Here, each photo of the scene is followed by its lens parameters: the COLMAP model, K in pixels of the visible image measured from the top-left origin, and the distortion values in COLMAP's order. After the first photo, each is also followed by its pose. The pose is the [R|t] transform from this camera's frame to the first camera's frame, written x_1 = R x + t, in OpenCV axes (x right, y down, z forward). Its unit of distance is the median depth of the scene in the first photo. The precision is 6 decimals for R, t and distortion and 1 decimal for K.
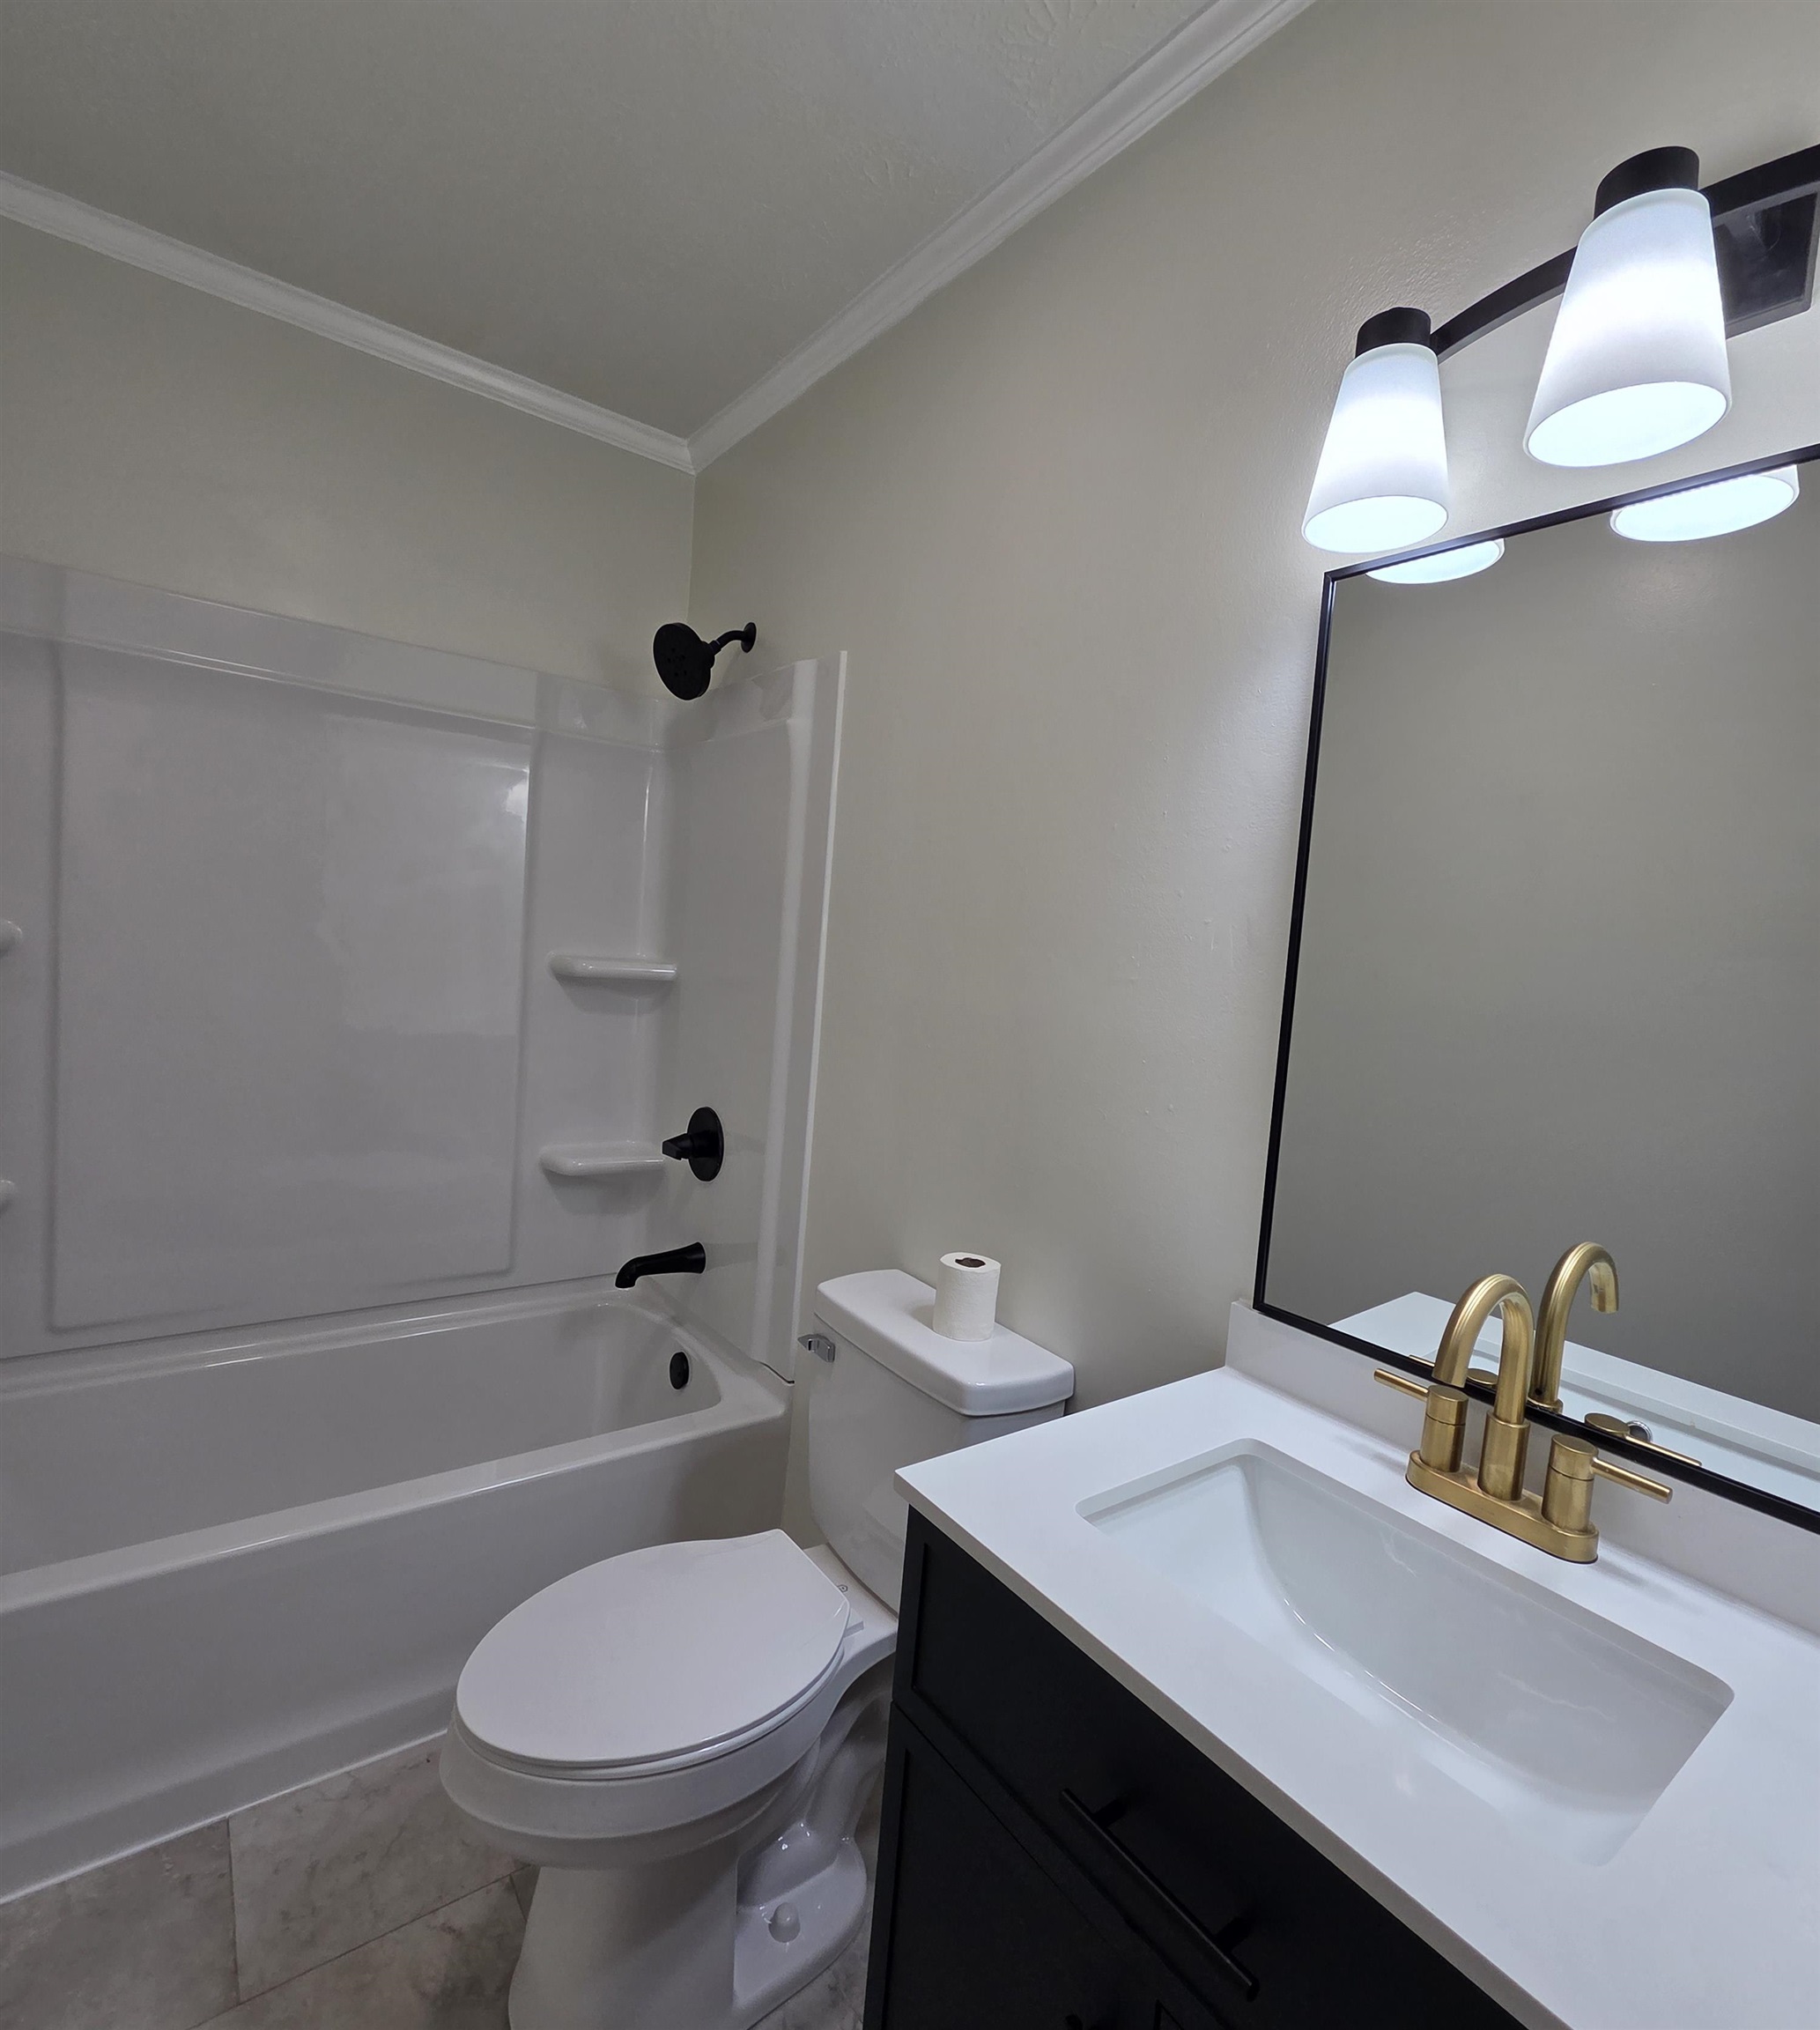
lens RADIAL K [[993.0, 0, 923.7], [0, 993.0, 1015.9], [0, 0, 1]] dist [-0.002459, -0.000625]
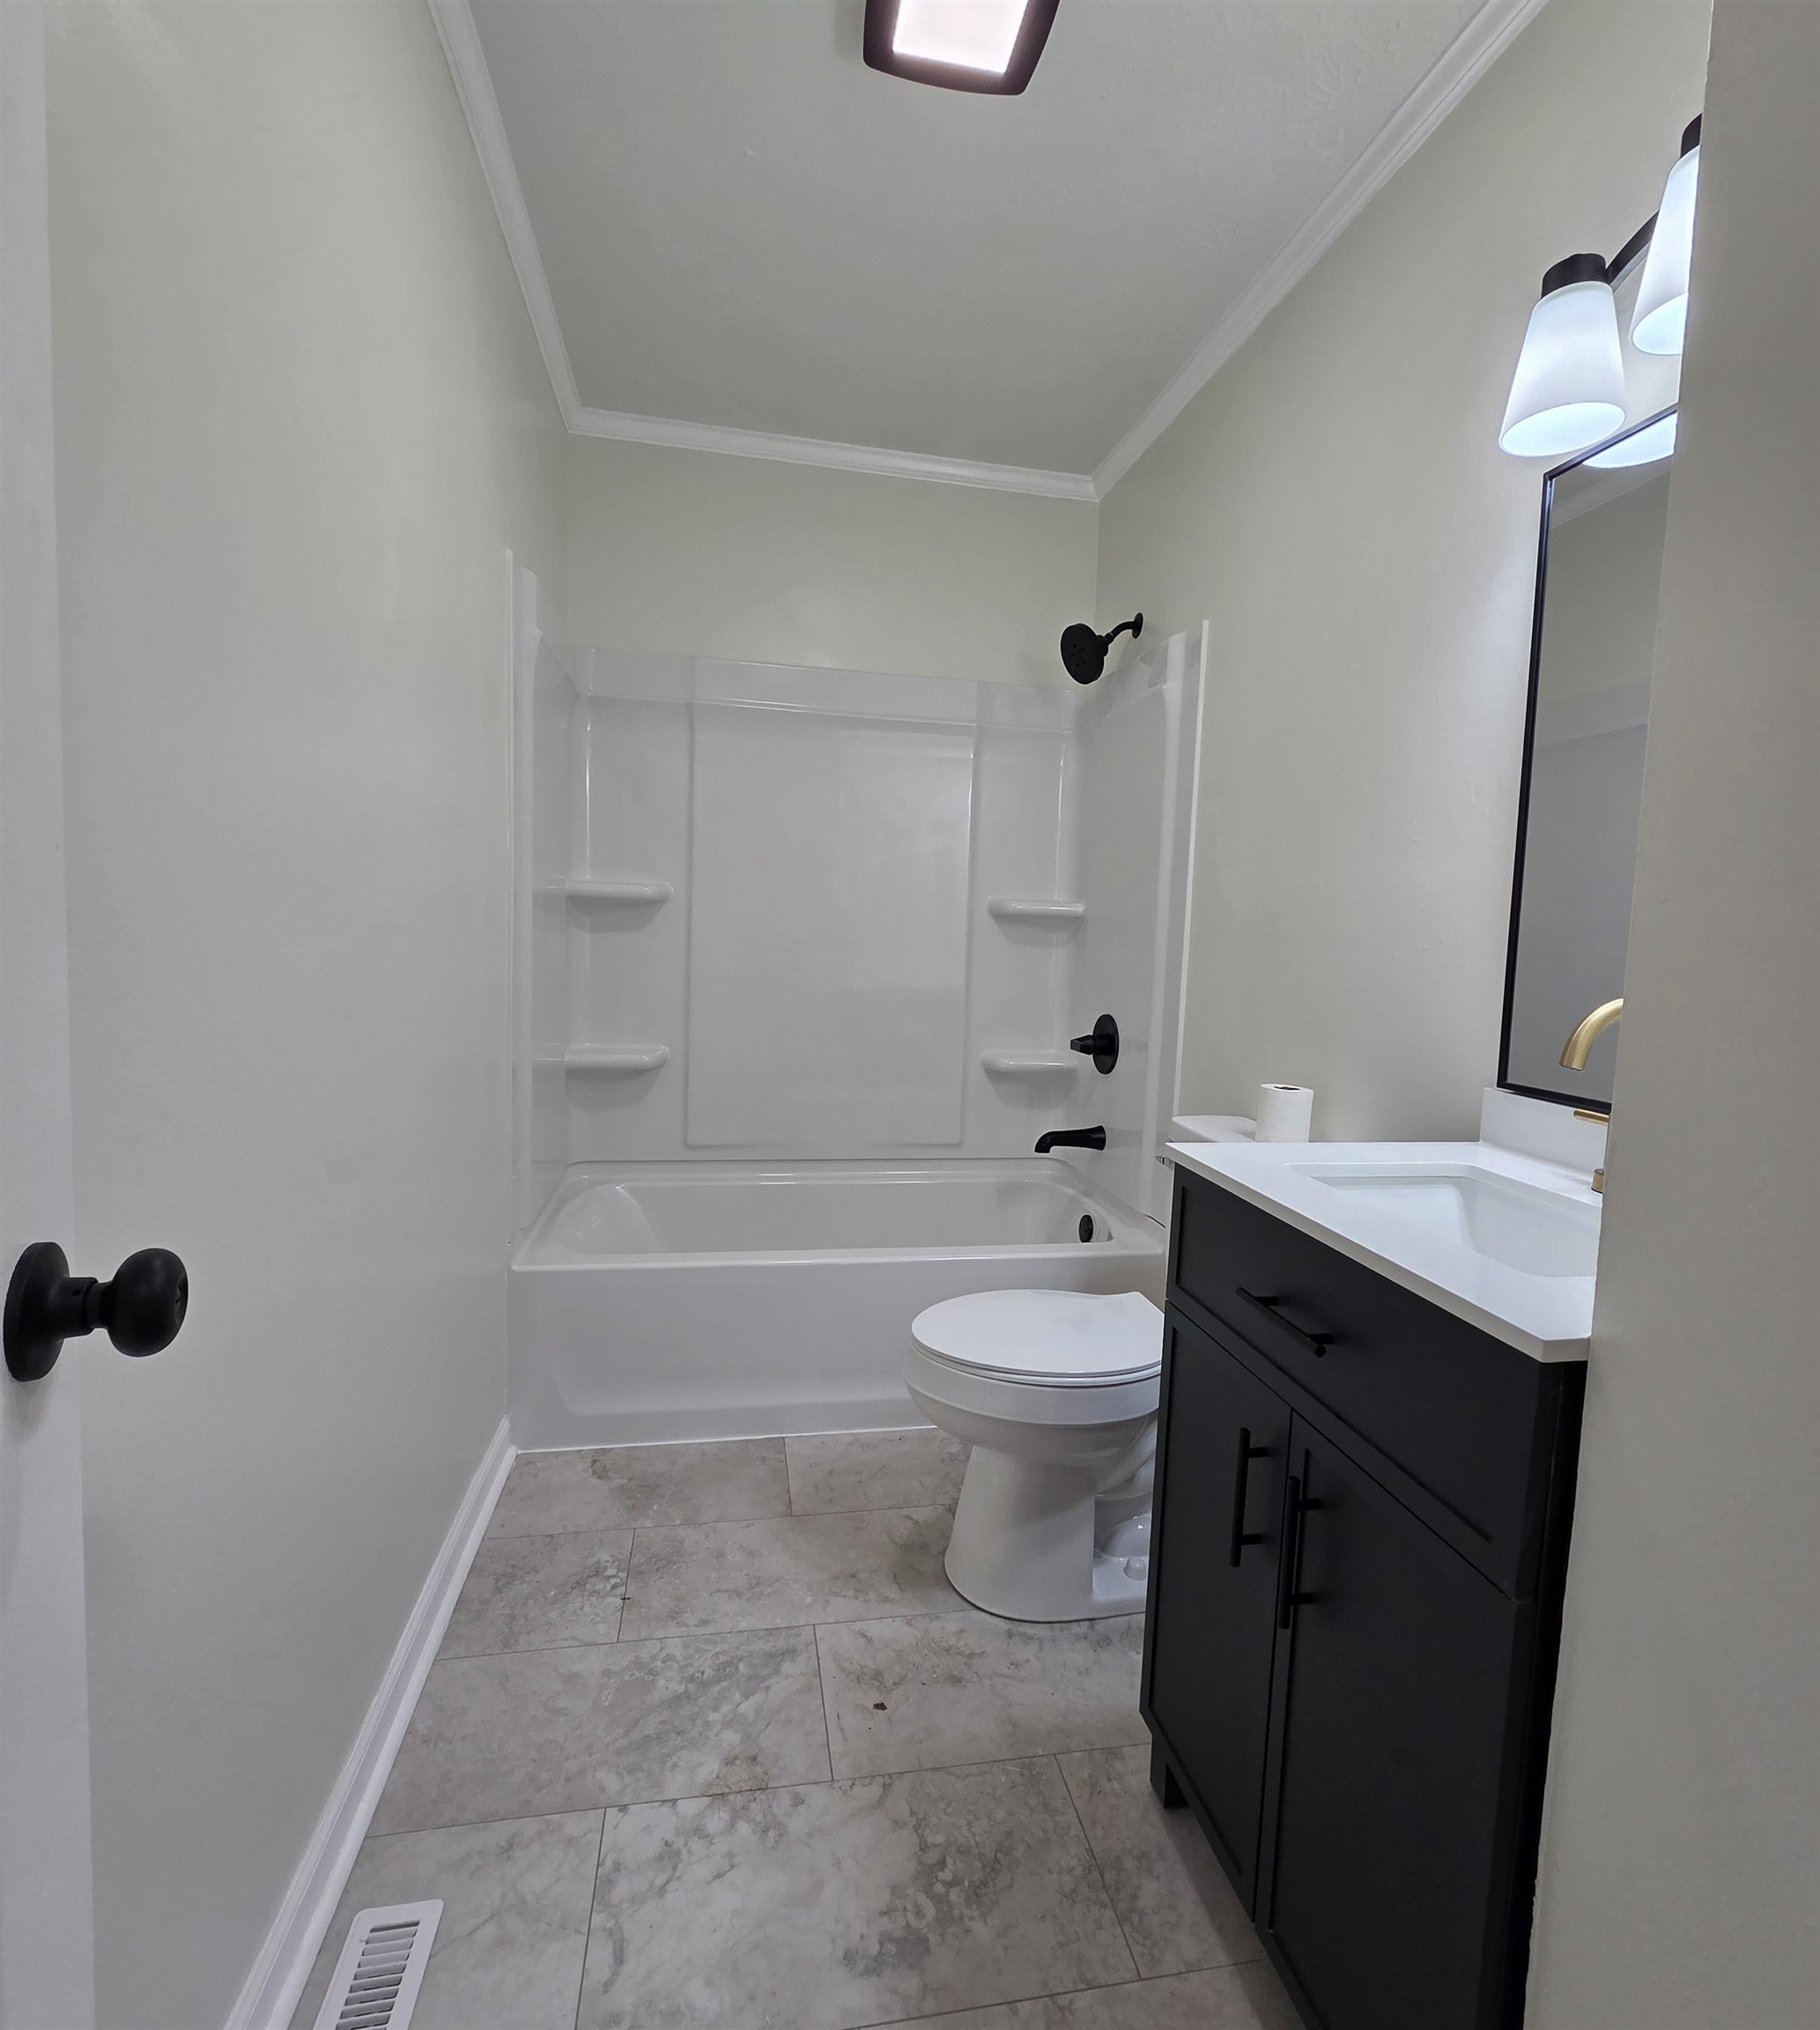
lens RADIAL K [[993.0, 0, 923.7], [0, 993.0, 1015.9], [0, 0, 1]] dist [-0.002459, -0.000625]
pose [[0.898460, -0.007273, -0.438995, 0.123827], [0.001566, 0.999910, -0.013360, 0.117547], [0.439053, 0.011316, 0.898390, -0.211323]]
